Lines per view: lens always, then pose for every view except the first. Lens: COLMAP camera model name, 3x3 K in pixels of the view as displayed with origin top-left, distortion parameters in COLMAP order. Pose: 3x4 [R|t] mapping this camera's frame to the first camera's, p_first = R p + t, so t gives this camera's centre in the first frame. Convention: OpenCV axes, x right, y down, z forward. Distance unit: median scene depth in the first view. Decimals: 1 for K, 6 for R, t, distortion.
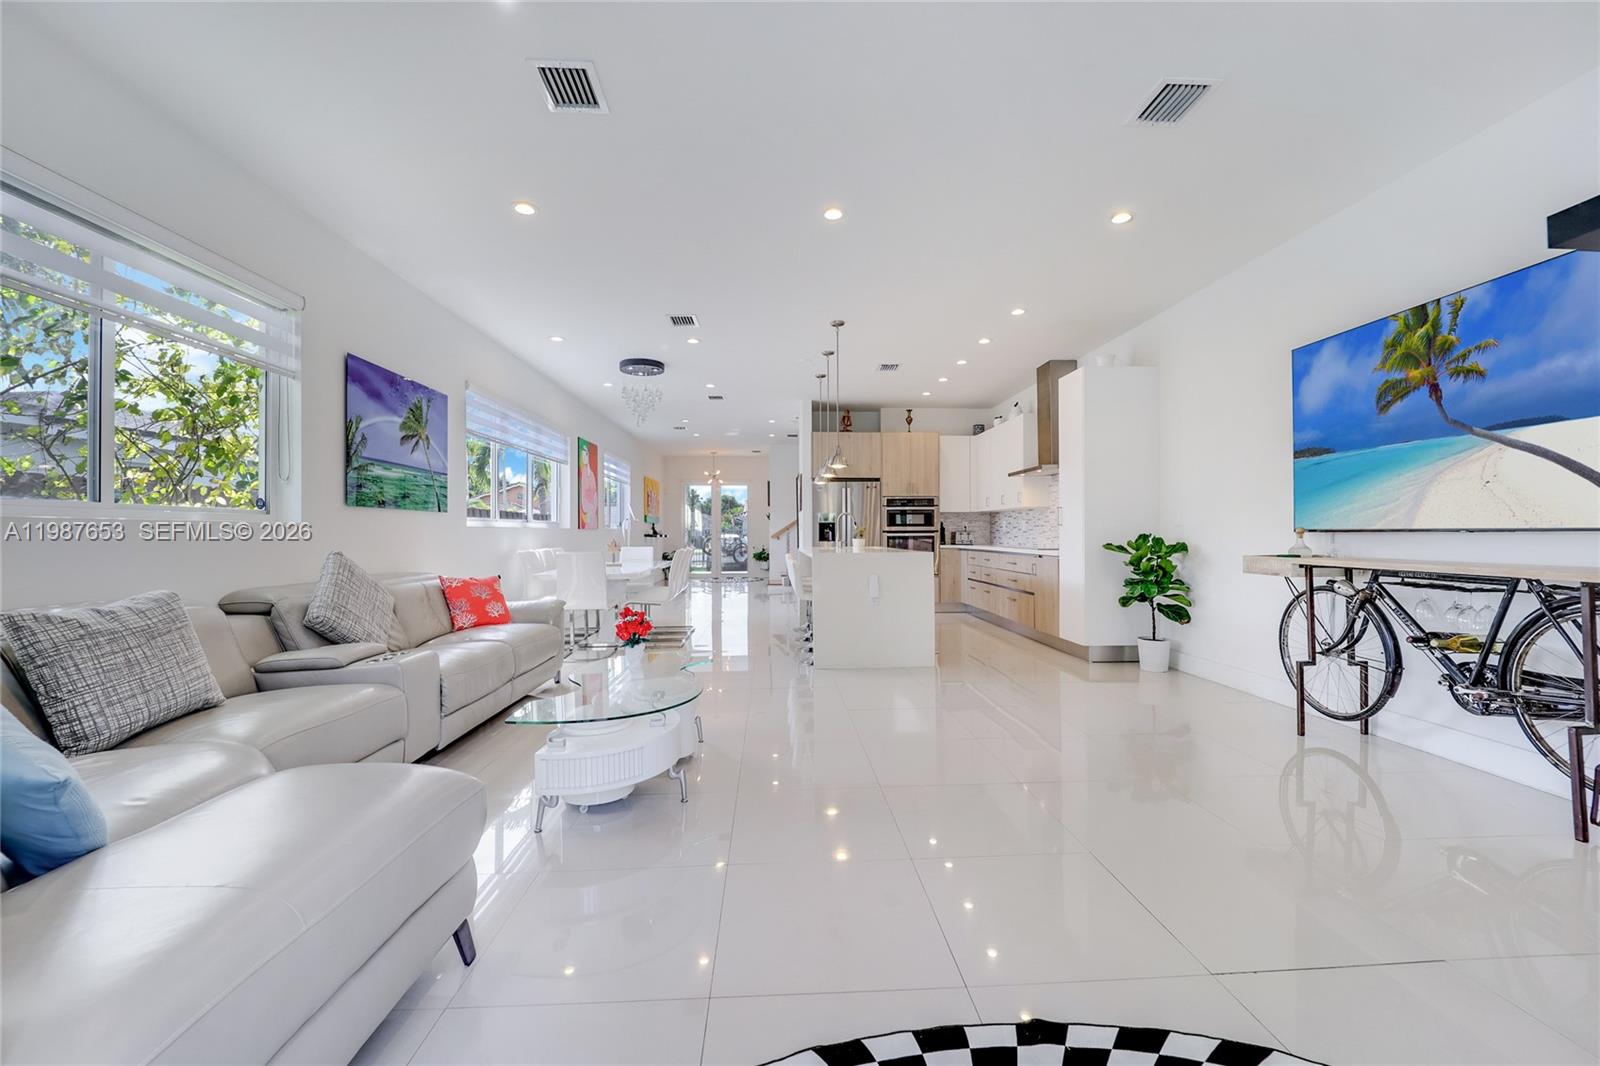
lens RADIAL K [[644.9, 0, 804.0], [0, 644.9, 528.7], [0, 0, 1]] dist [-0.002192, 0.000177]
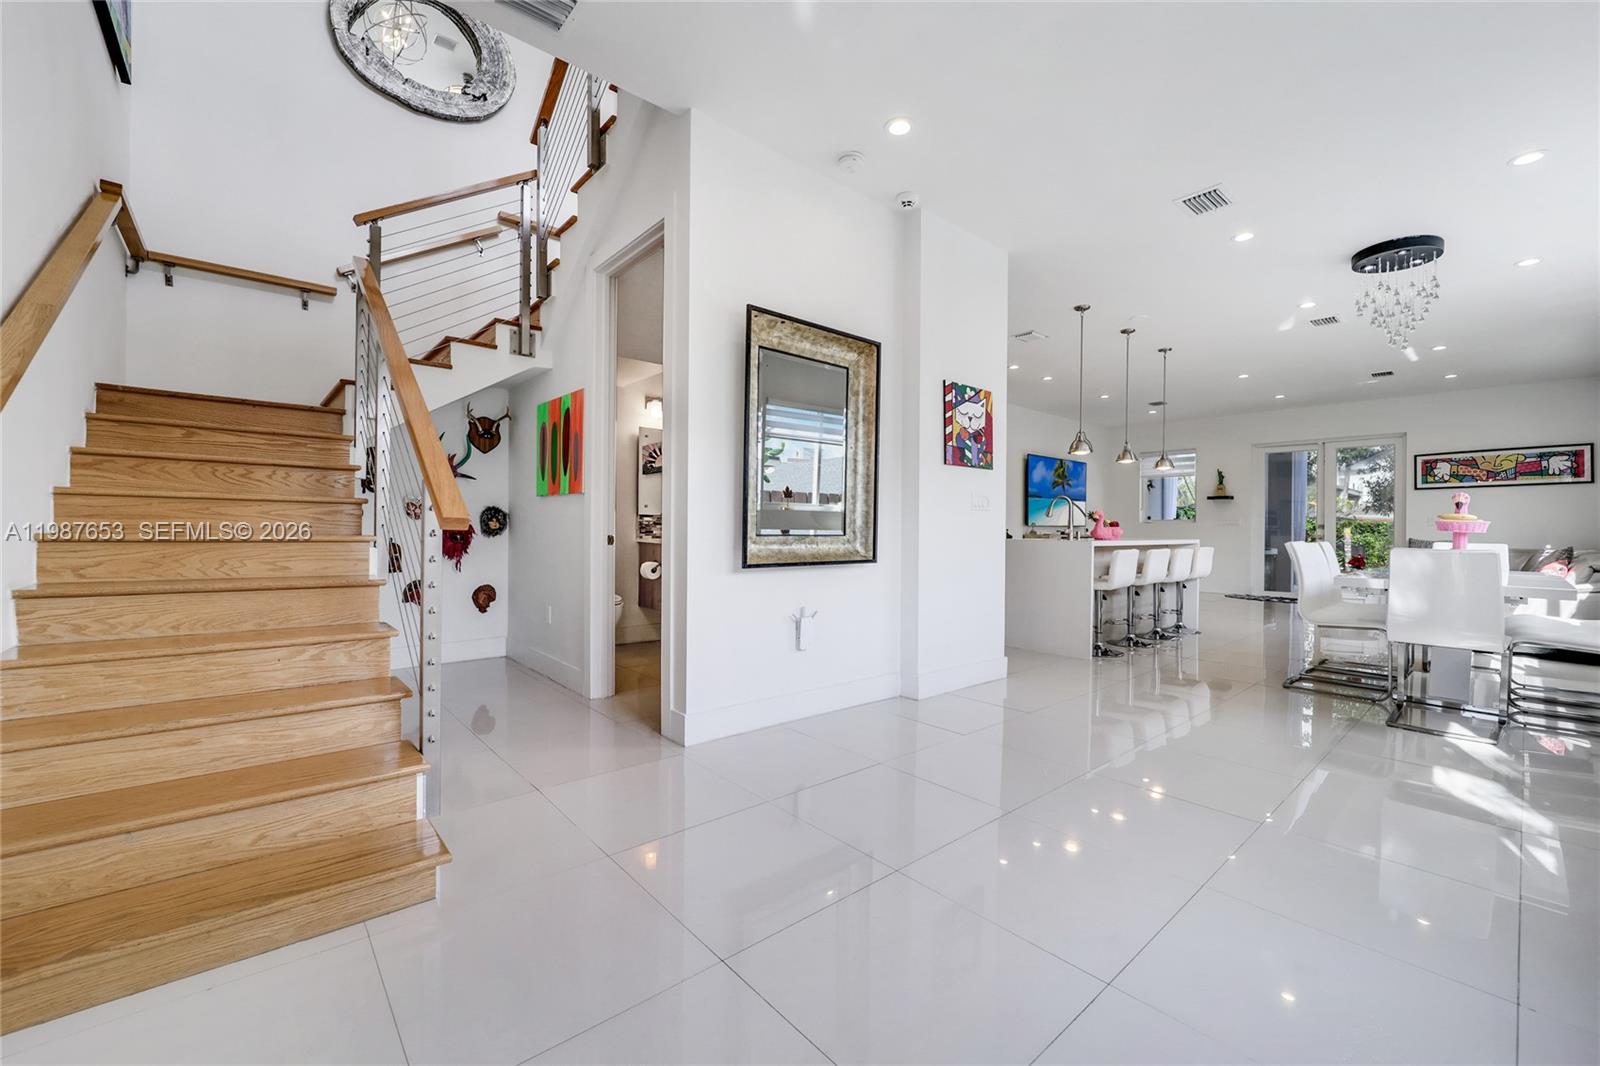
lens RADIAL K [[644.9, 0, 793.3], [0, 644.9, 525.1], [0, 0, 1]] dist [-0.002192, 0.000177]
pose [[-0.631248, -0.001149, 0.775580, -0.721749], [-0.005095, 0.999983, -0.002666, 0.018461], [-0.775564, -0.005635, -0.631244, 3.642228]]
